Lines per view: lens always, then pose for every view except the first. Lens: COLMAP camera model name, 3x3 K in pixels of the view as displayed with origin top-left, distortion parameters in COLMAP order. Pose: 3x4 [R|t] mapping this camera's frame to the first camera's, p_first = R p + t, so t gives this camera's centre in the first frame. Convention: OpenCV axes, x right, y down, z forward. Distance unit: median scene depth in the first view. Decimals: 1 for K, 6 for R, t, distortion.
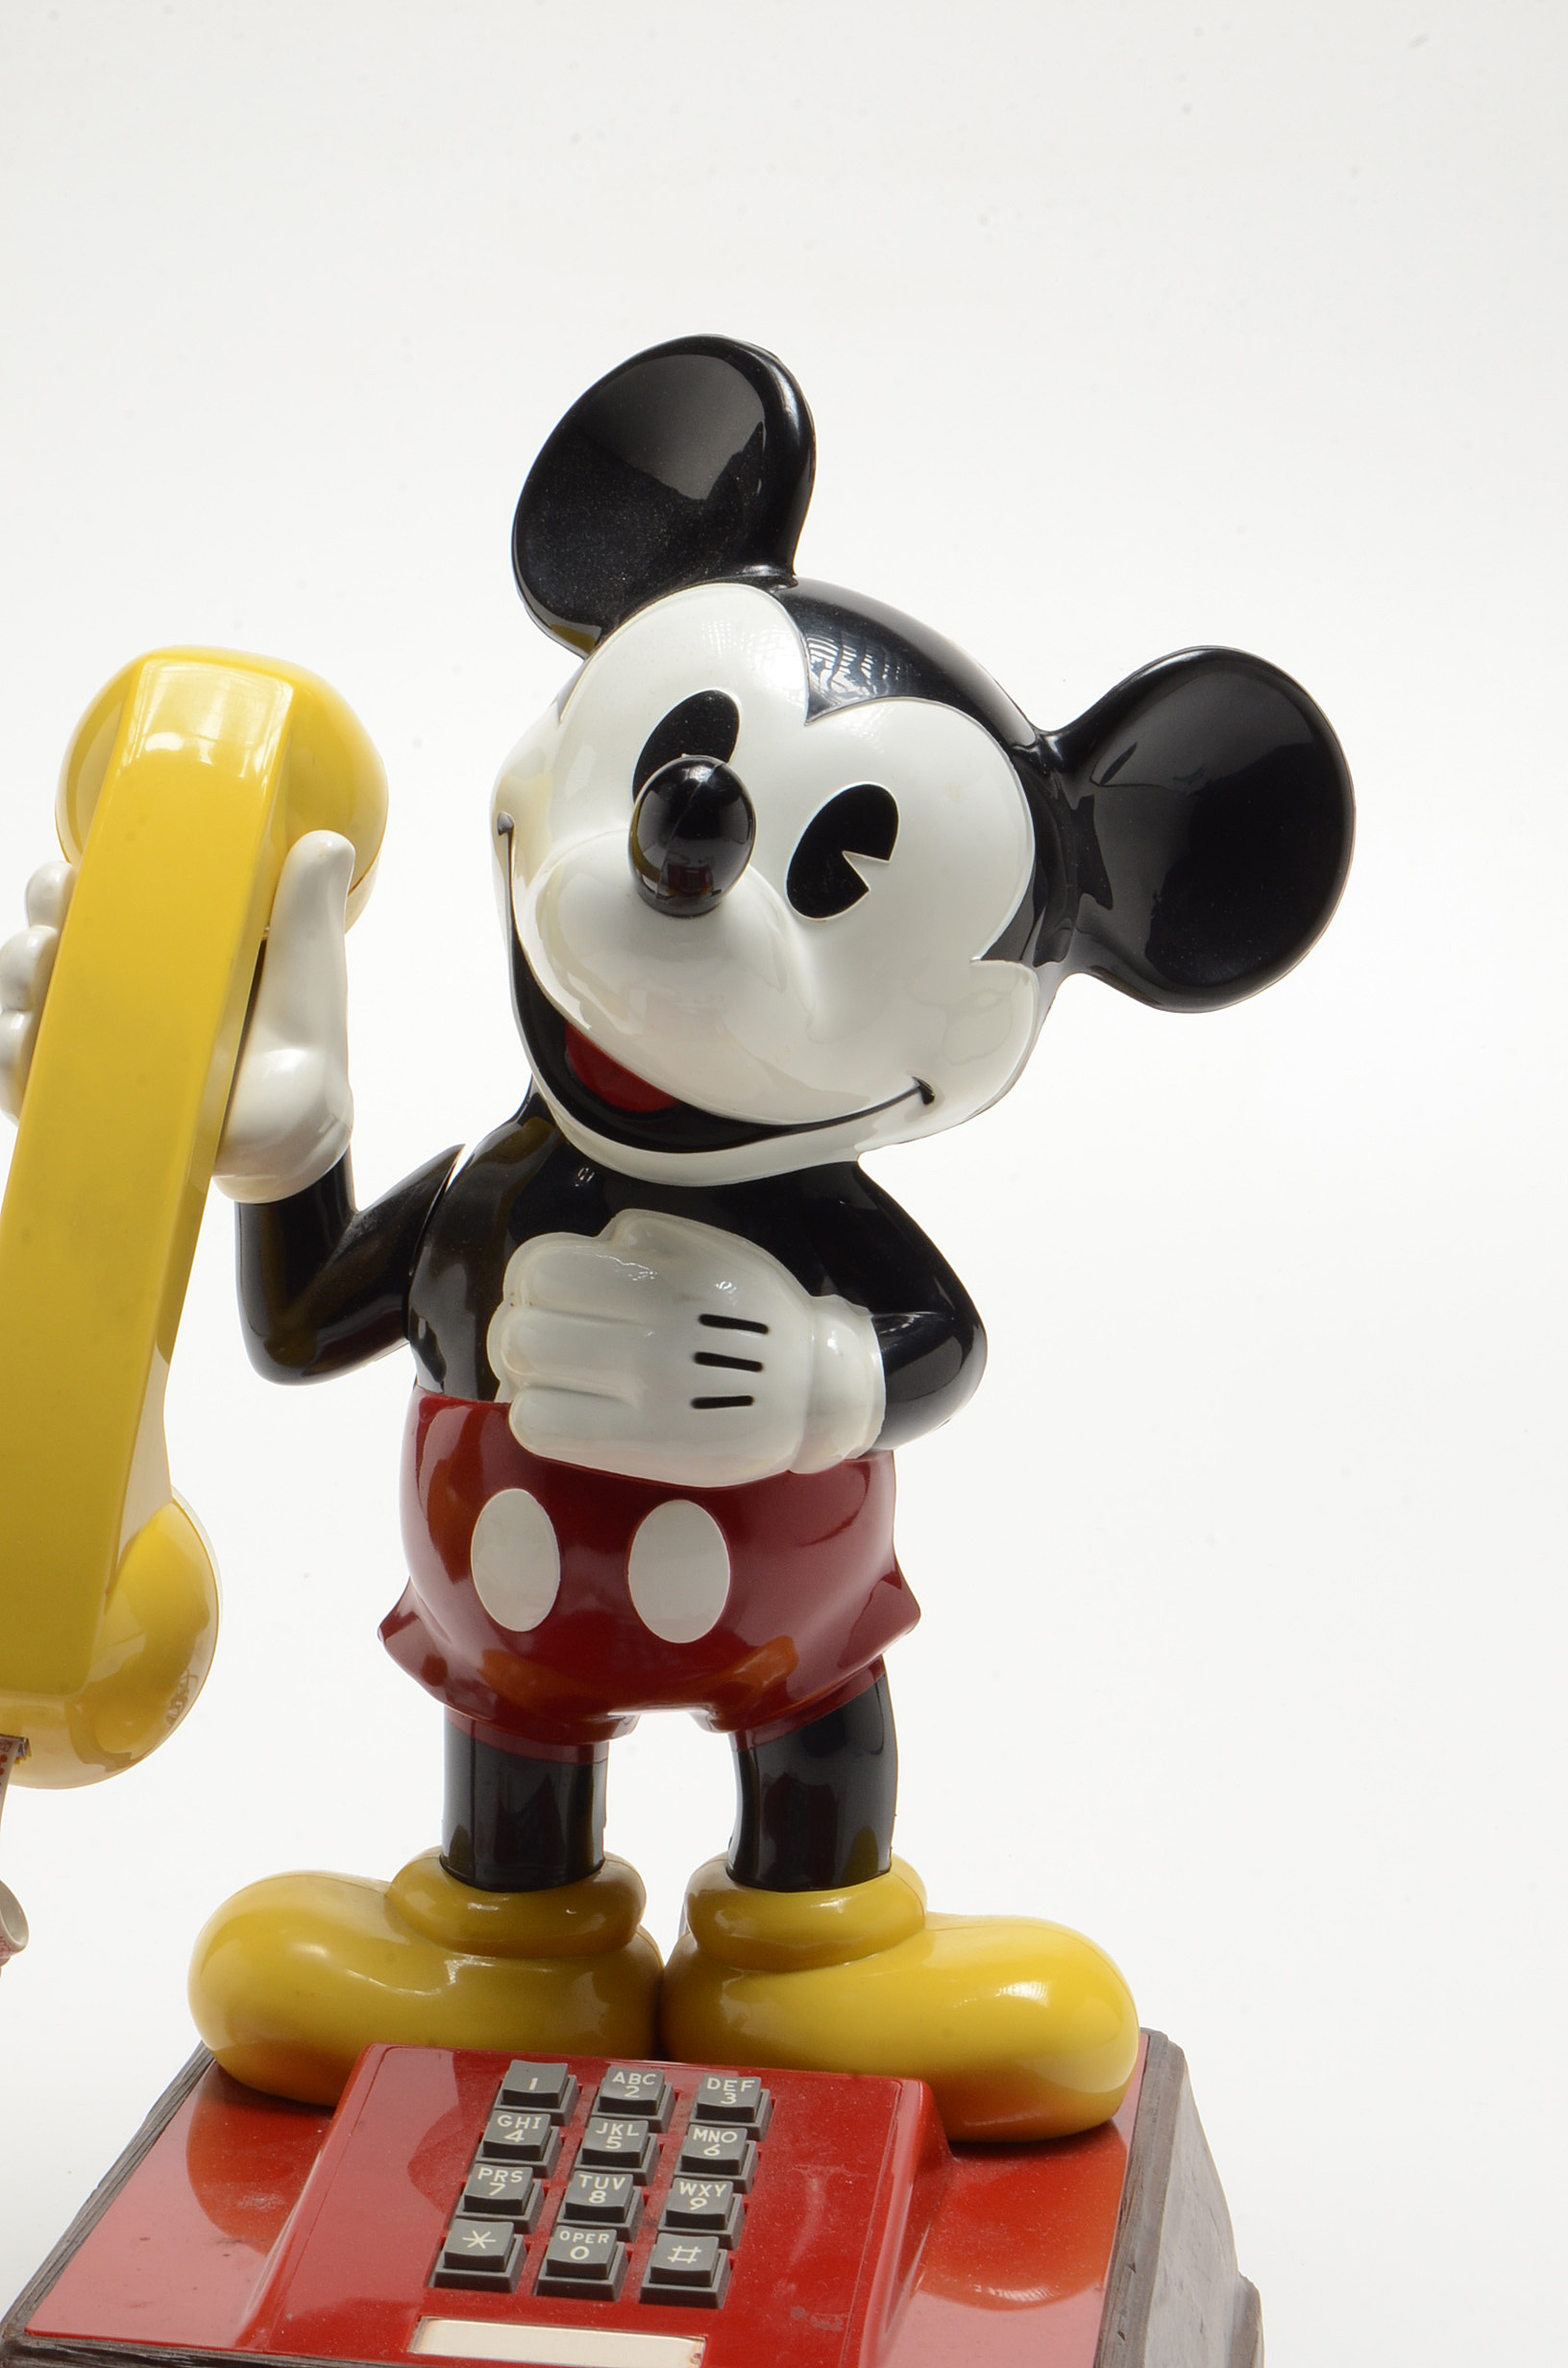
lens RADIAL K [[4944.3, 0, 784.0], [0, 4944.3, 1184.0], [0, 0, 1]] dist [-0.036697, -0.004270]
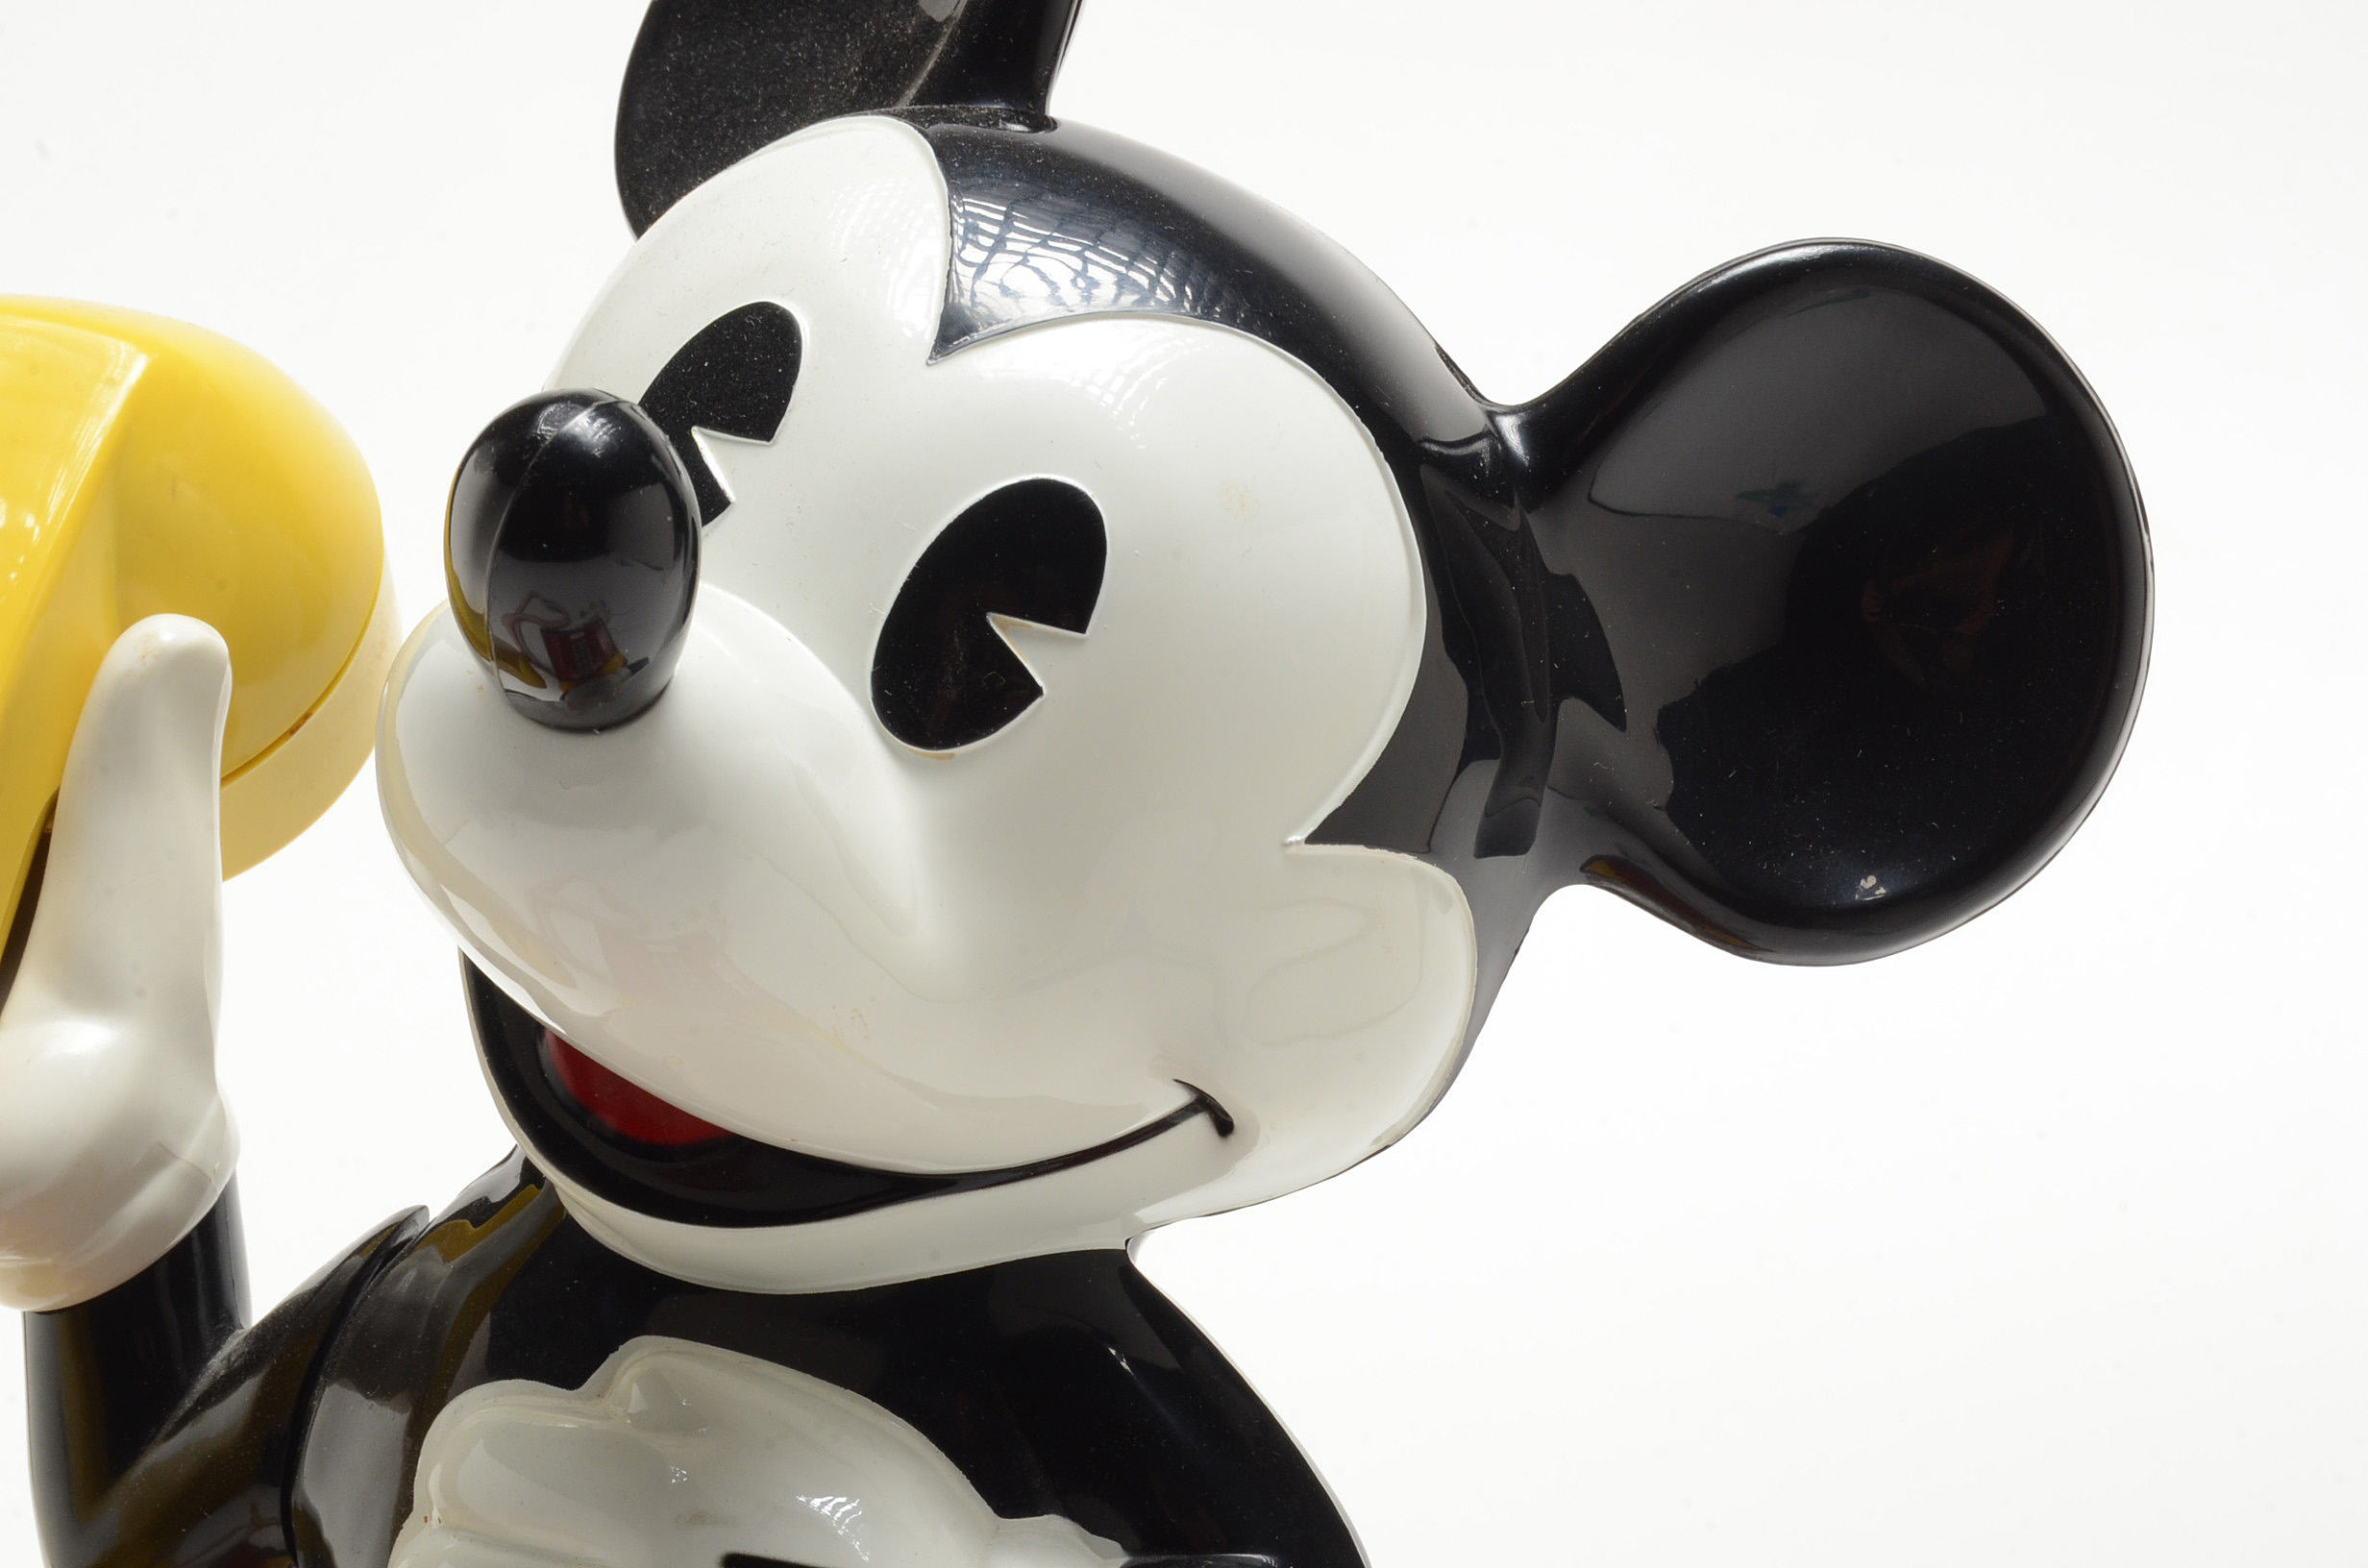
lens RADIAL K [[5227.7, 0, 1122.3], [0, 5227.7, 784.4], [0, 0, 1]] dist [-0.022129, 0.000468]
pose [[0.979994, -0.001451, -0.199020, 0.122462], [-0.017083, 0.995670, -0.091375, -0.003148], [0.198290, 0.092947, 0.975726, 0.476274]]
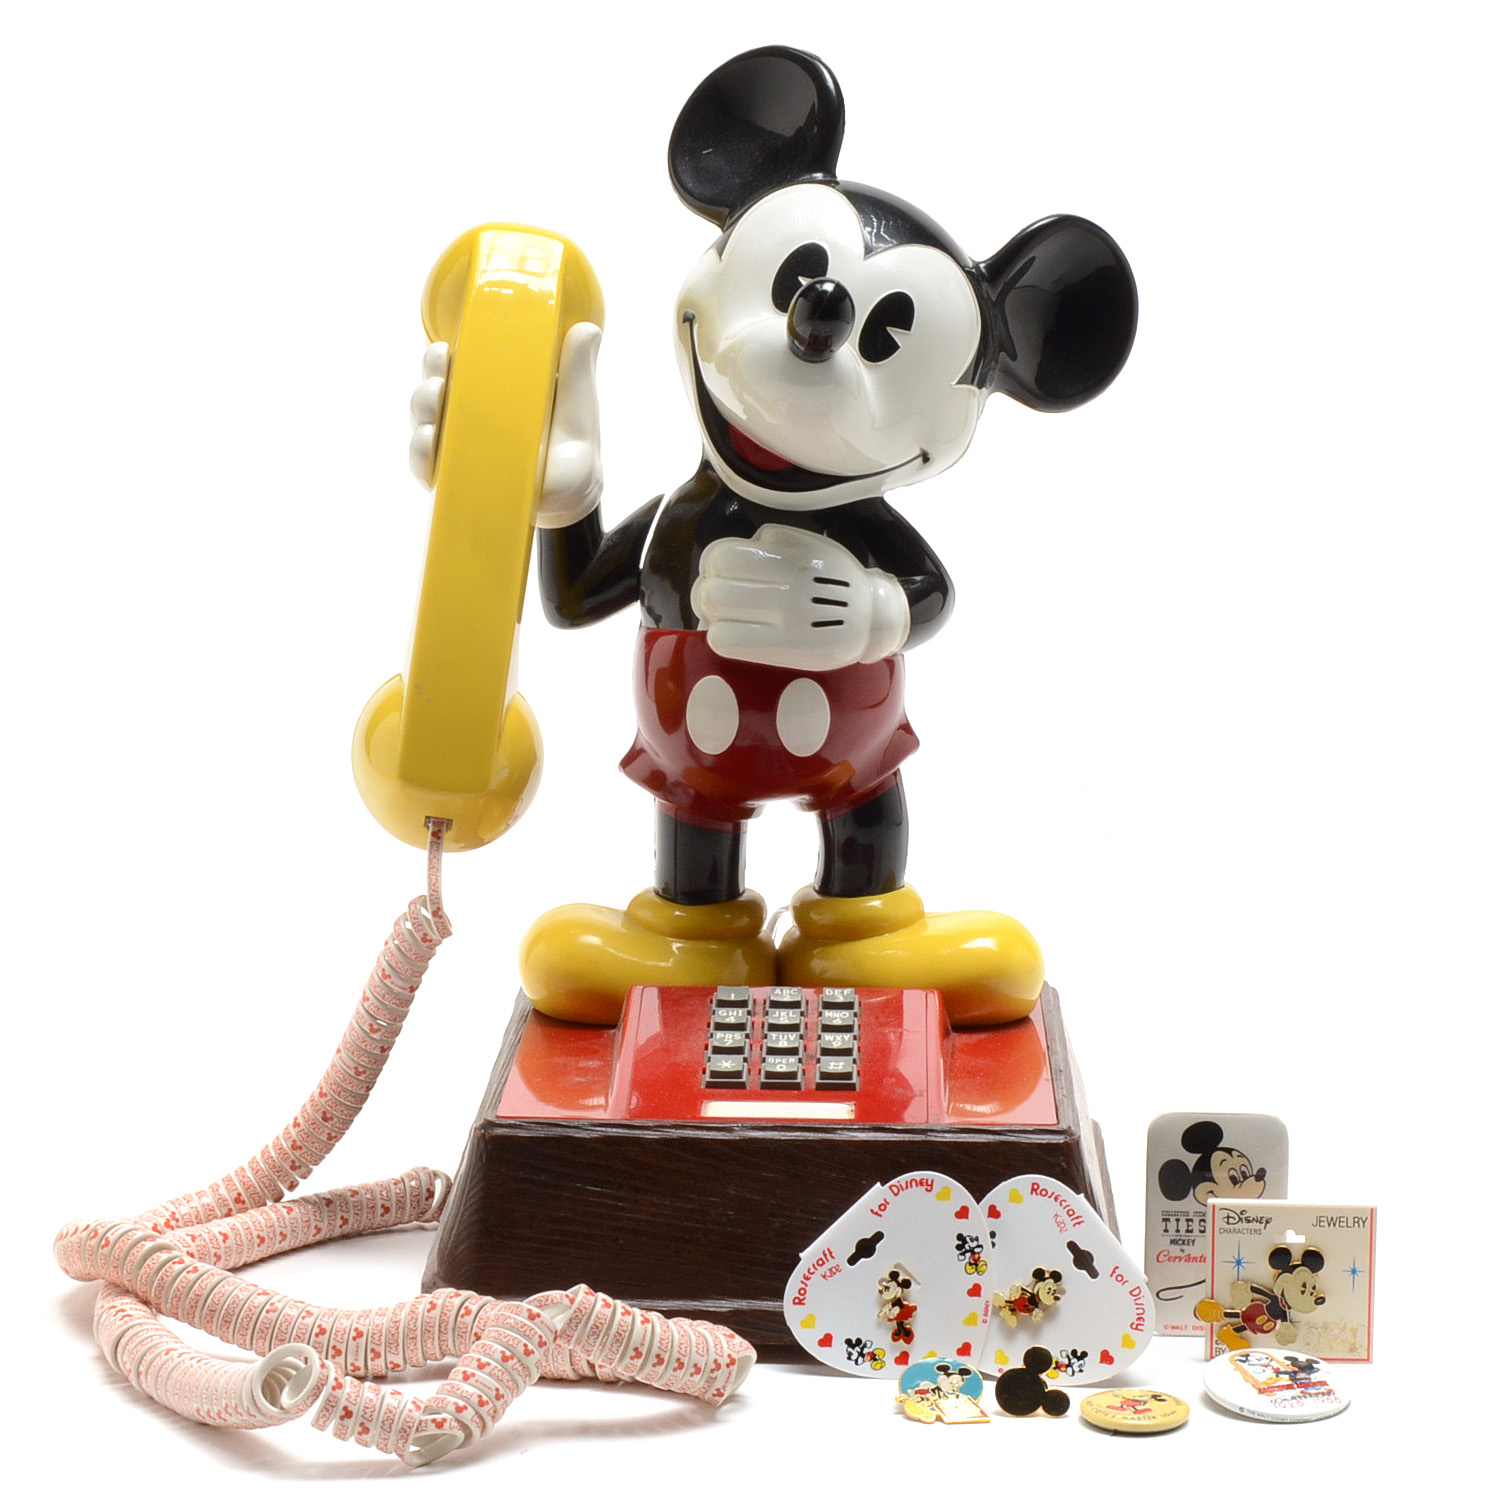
lens RADIAL K [[4156.2, 0, 909.1], [0, 4156.2, 751.7], [0, 0, 1]] dist [-0.040446, 1.799402]
pose [[0.990715, -0.032657, 0.131977, -0.185123], [0.029411, 0.999217, 0.026470, 0.050214], [-0.132738, -0.022343, 0.990899, -0.545881]]
